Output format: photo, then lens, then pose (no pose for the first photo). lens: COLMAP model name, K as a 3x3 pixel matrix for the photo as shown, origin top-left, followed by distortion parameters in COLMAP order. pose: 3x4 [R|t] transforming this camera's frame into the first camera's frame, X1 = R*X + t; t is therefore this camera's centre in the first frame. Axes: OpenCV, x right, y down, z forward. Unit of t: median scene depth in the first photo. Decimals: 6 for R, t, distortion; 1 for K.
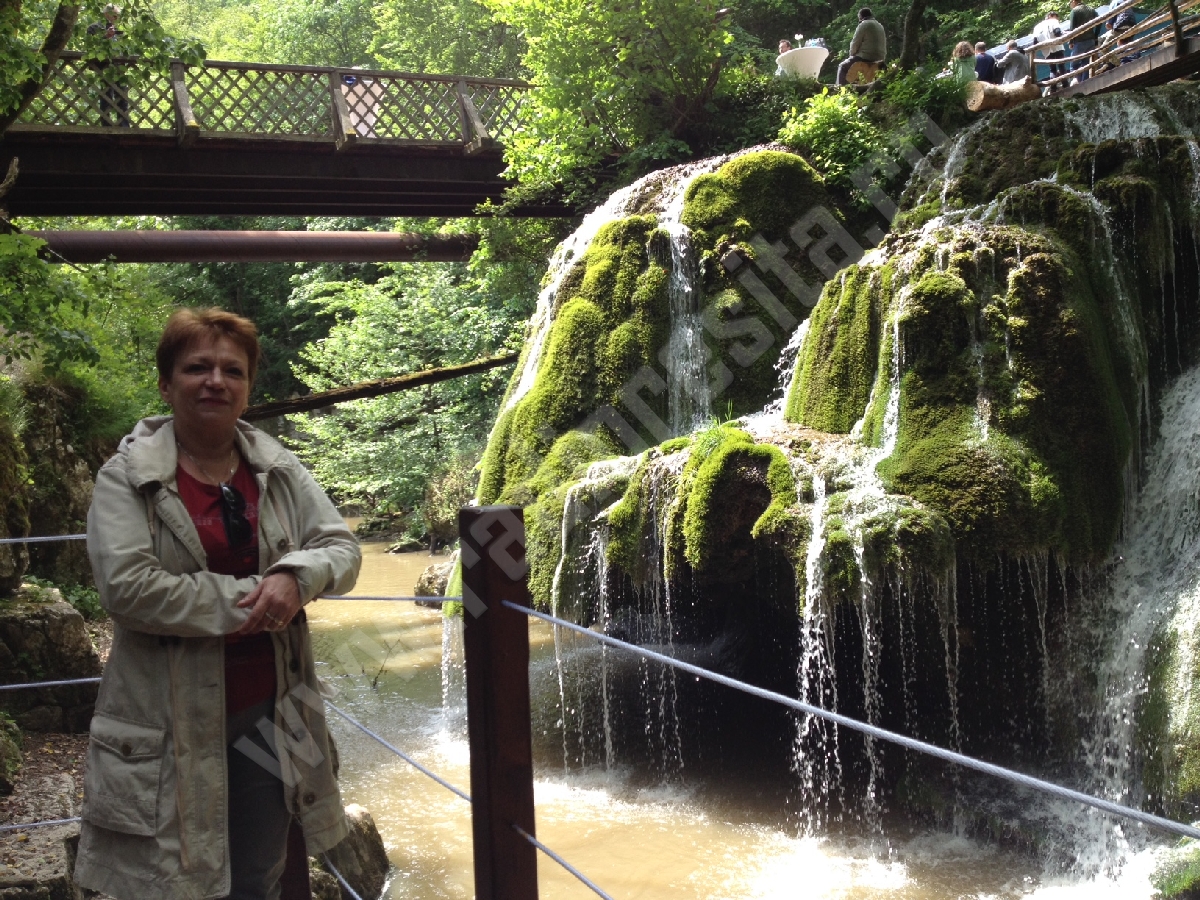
lens RADIAL K [[1119.7, 0, 604.6], [0, 1119.7, 469.2], [0, 0, 1]] dist [0.187606, -0.382602]
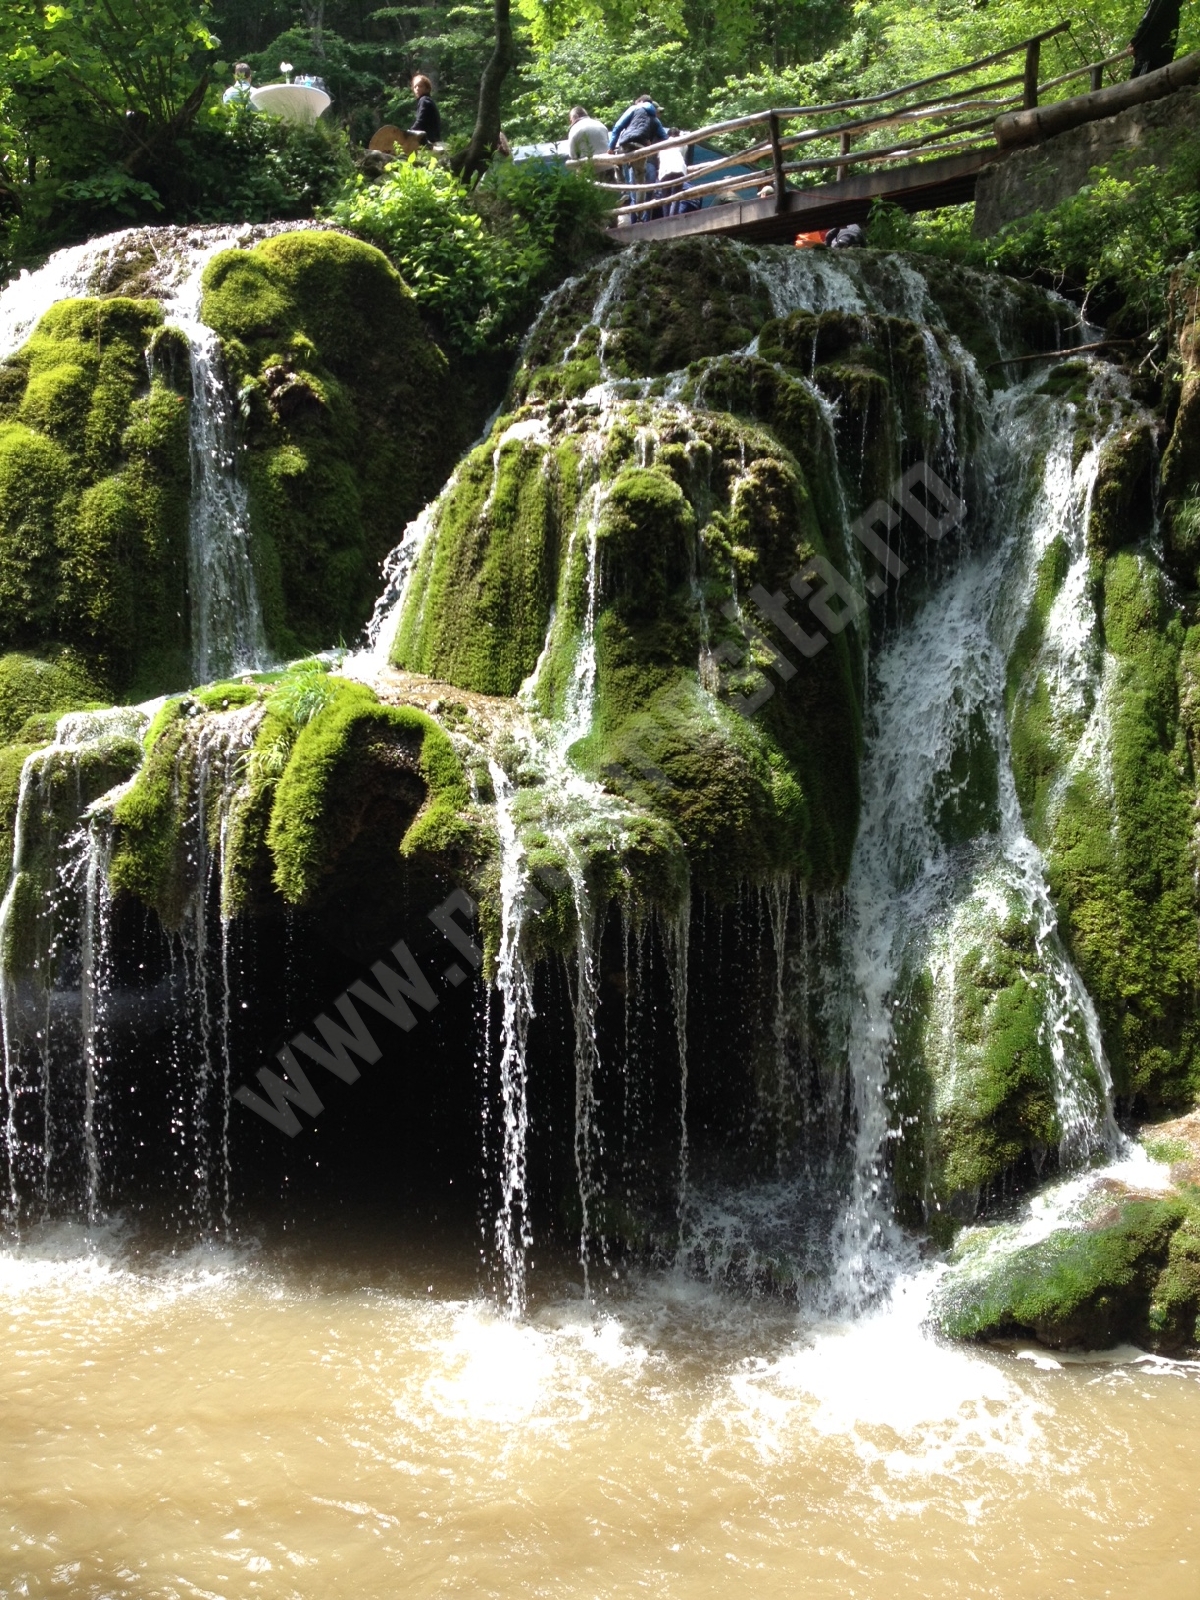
lens RADIAL K [[1492.9, 0, 594.1], [0, 1492.9, 824.3], [0, 0, 1]] dist [0.187606, -0.382602]
pose [[0.882084, 0.009811, 0.470990, -0.157756], [-0.049032, 0.996265, 0.071076, -0.020904], [-0.468533, -0.085789, 0.879271, 0.186417]]
